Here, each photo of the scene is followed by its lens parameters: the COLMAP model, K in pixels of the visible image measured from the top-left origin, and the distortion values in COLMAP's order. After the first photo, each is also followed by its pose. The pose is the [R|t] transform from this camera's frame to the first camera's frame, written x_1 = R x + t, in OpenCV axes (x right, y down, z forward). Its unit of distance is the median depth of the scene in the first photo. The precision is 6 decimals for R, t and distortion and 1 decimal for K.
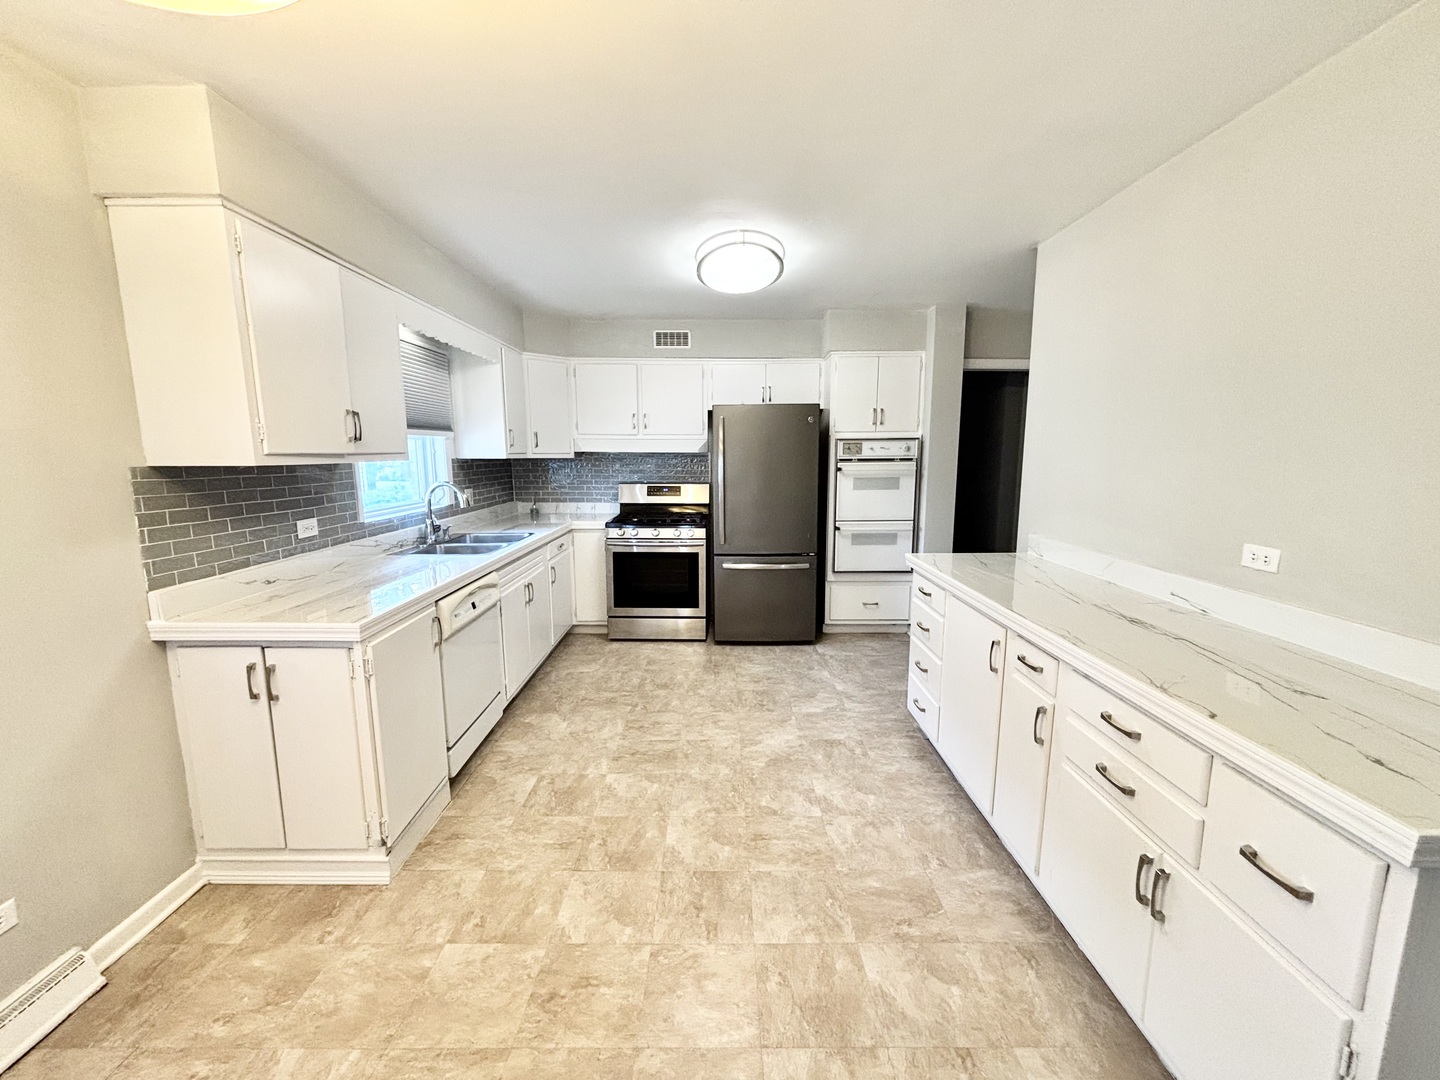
lens RADIAL K [[580.4, 0, 717.0], [0, 580.4, 537.1], [0, 0, 1]] dist [0.000876, 0.000179]
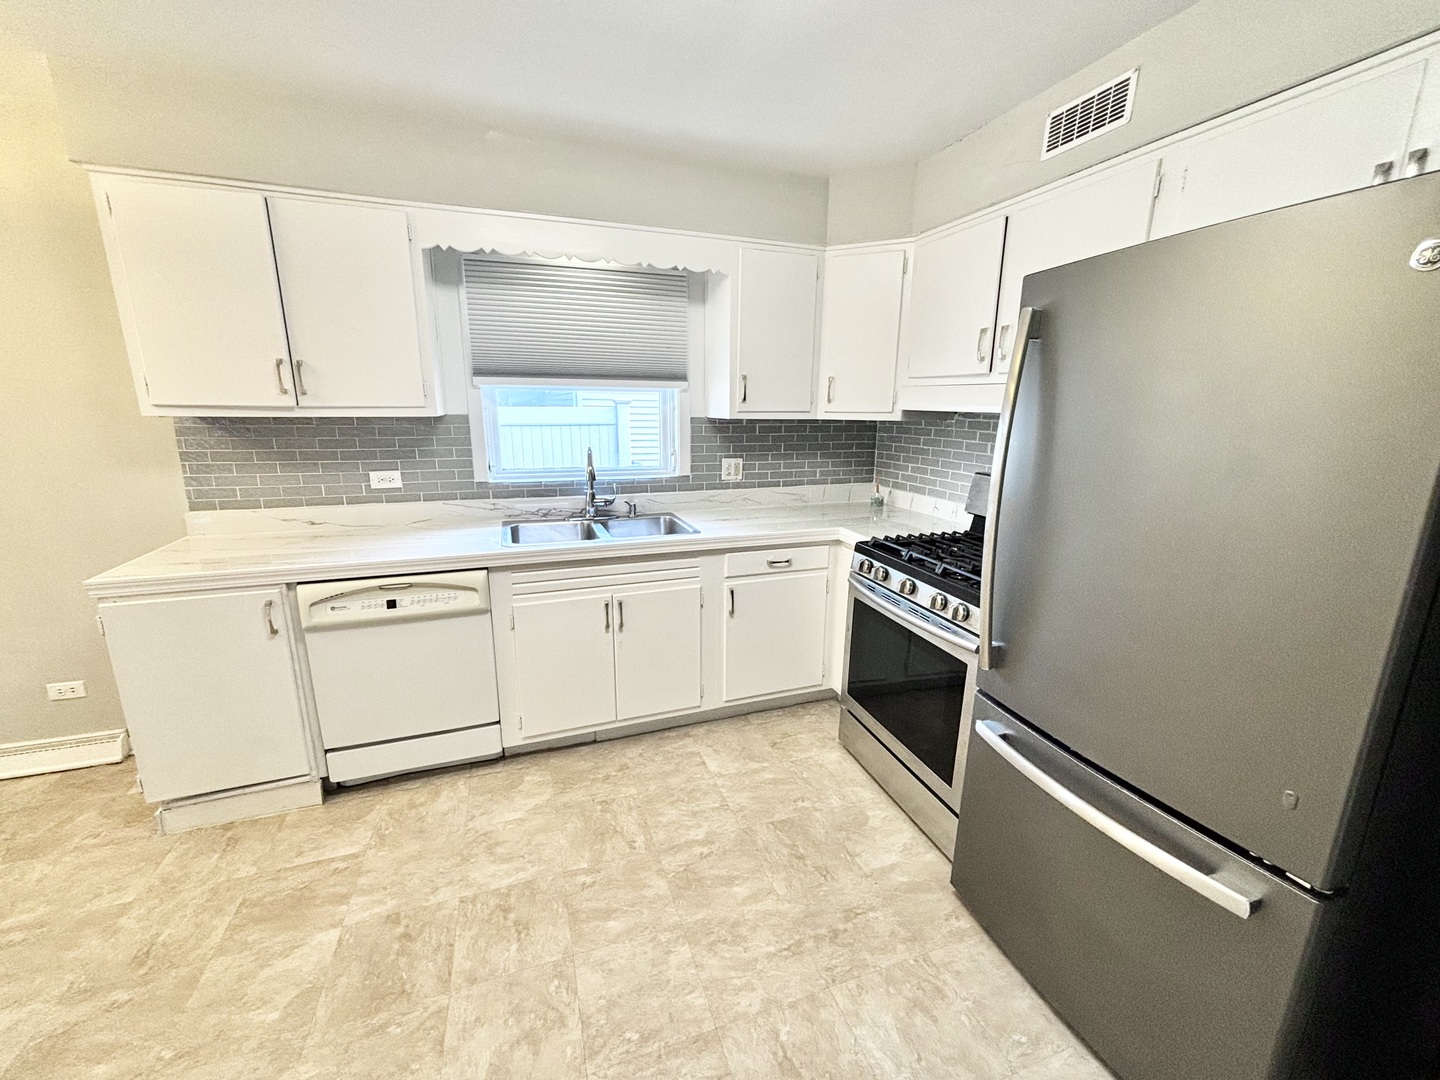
lens RADIAL K [[580.4, 0, 717.0], [0, 580.4, 537.1], [0, 0, 1]] dist [0.000876, 0.000179]
pose [[0.336364, 0.215827, -0.916667, 0.319854], [-0.148492, 0.973362, 0.174688, -0.128223], [0.929951, 0.077359, 0.359453, 0.826985]]
